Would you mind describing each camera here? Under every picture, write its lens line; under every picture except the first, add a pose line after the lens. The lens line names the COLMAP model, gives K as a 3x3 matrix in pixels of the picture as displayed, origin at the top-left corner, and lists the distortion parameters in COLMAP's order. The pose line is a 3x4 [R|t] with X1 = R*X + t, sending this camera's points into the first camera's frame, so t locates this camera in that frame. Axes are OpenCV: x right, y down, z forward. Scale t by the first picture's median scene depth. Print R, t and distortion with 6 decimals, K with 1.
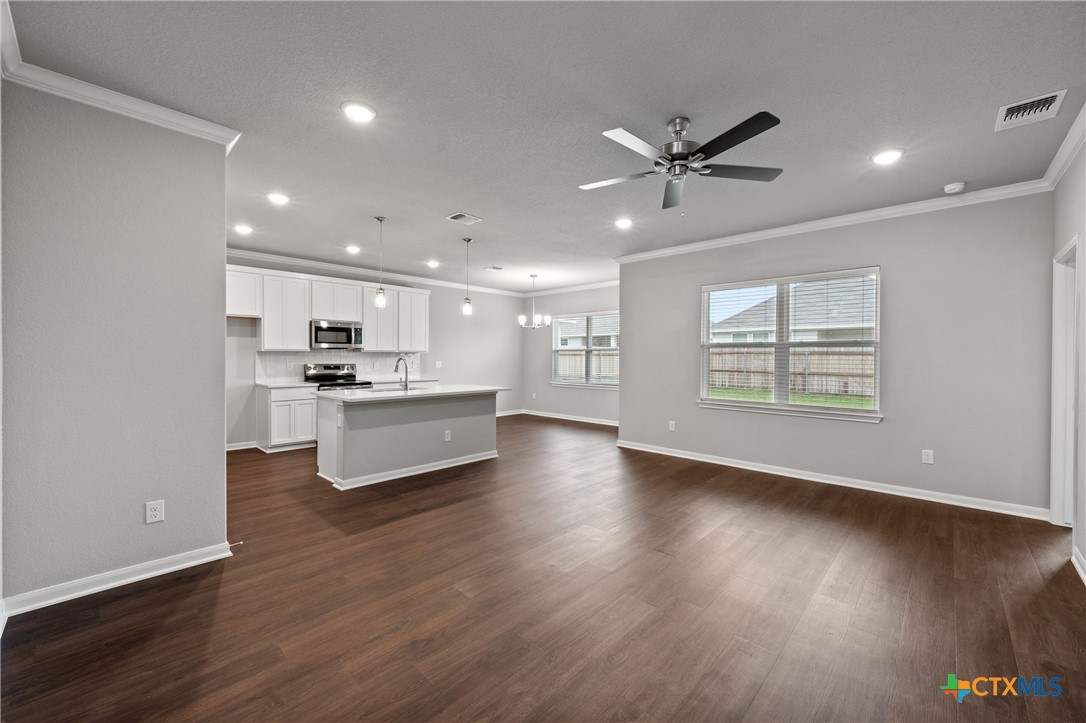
lens RADIAL K [[427.9, 0, 551.8], [0, 427.9, 358.7], [0, 0, 1]] dist [0.004413, 0.000129]
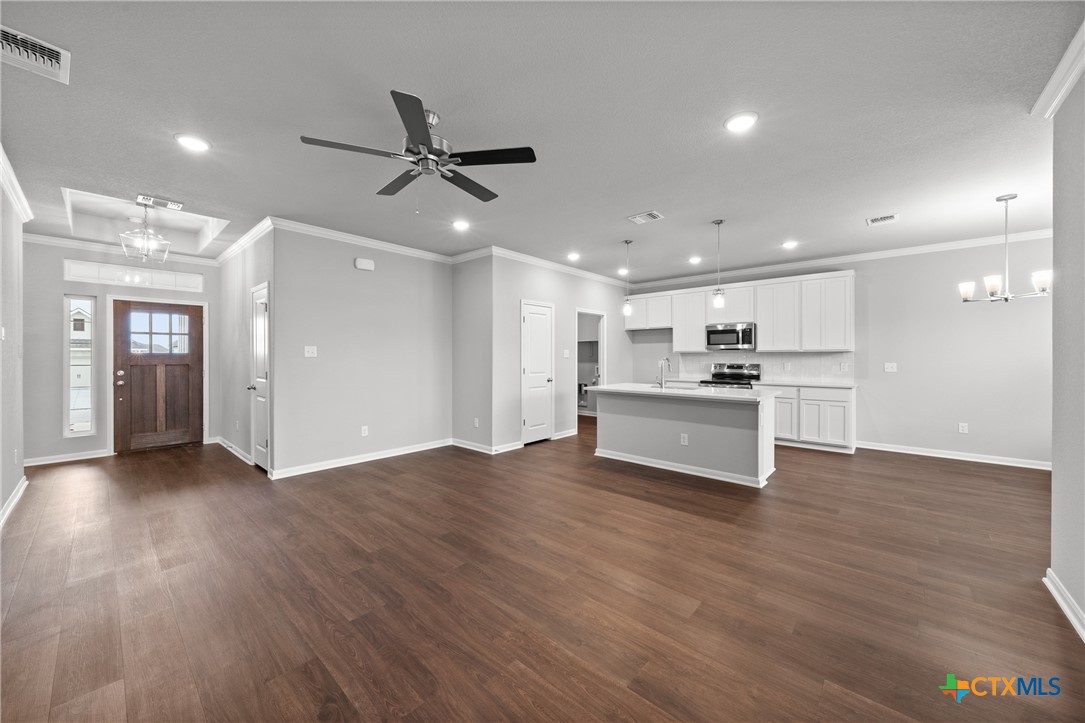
lens RADIAL K [[406.6, 0, 543.7], [0, 406.6, 355.6], [0, 0, 1]] dist [-0.002766, -0.000044]
pose [[0.016506, -0.005498, -0.999849, 0.519378], [-0.004371, 0.999975, -0.005571, -0.000438], [0.999854, 0.004462, 0.016482, 0.529338]]
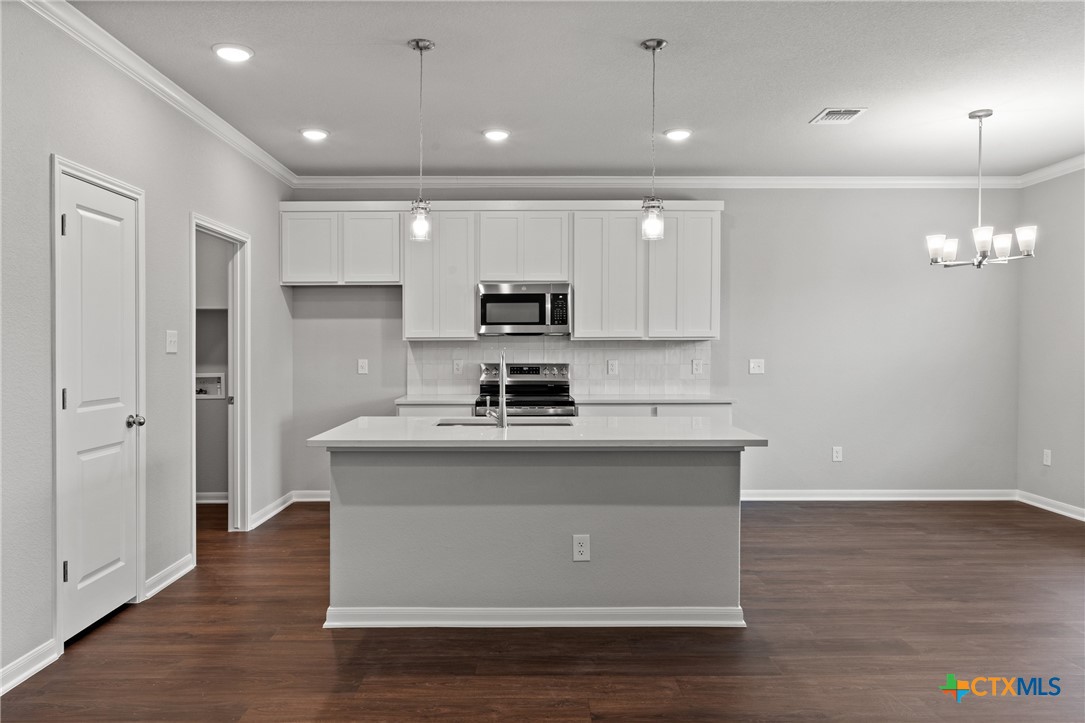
lens RADIAL K [[749.3, 0, 538.6], [0, 749.3, 360.5], [0, 0, 1]] dist [0.000348, 0.001404]
pose [[0.686418, 0.007960, -0.727164, 0.186935], [-0.000107, 0.999941, 0.010845, -0.001707], [0.727207, -0.007367, 0.686379, 0.387856]]
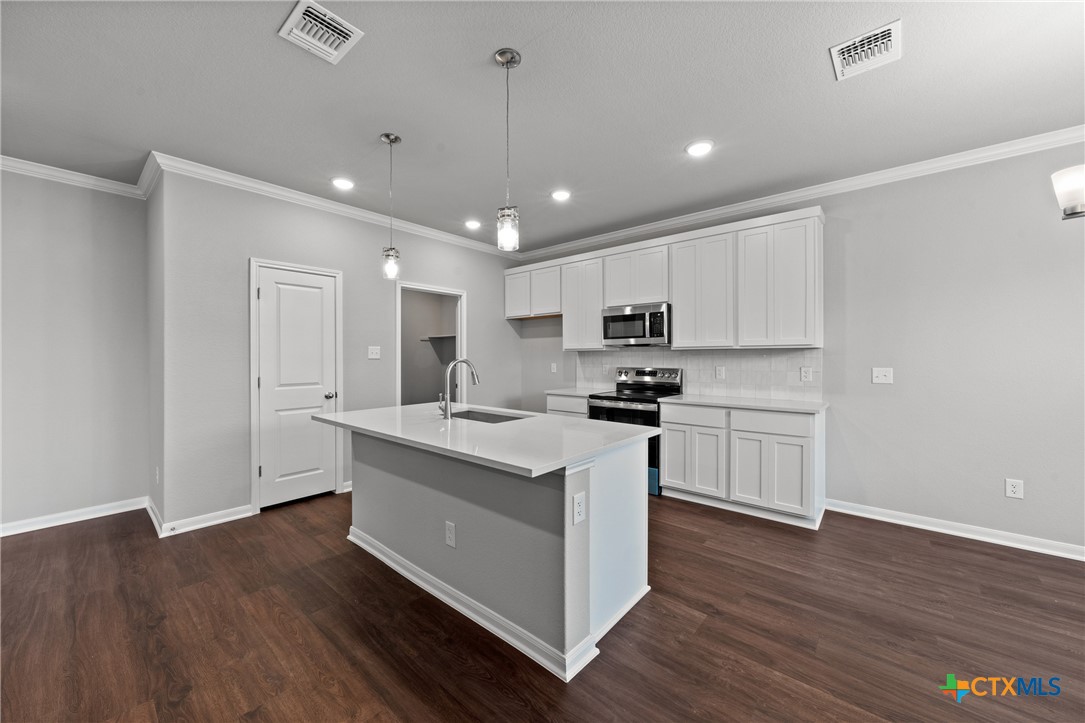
lens RADIAL K [[406.6, 0, 549.4], [0, 406.6, 356.9], [0, 0, 1]] dist [-0.002766, -0.000044]
pose [[0.036335, -0.002983, -0.999335, 0.146926], [-0.003052, 0.999991, -0.003096, -0.003336], [0.999335, 0.003163, 0.036326, 0.858058]]
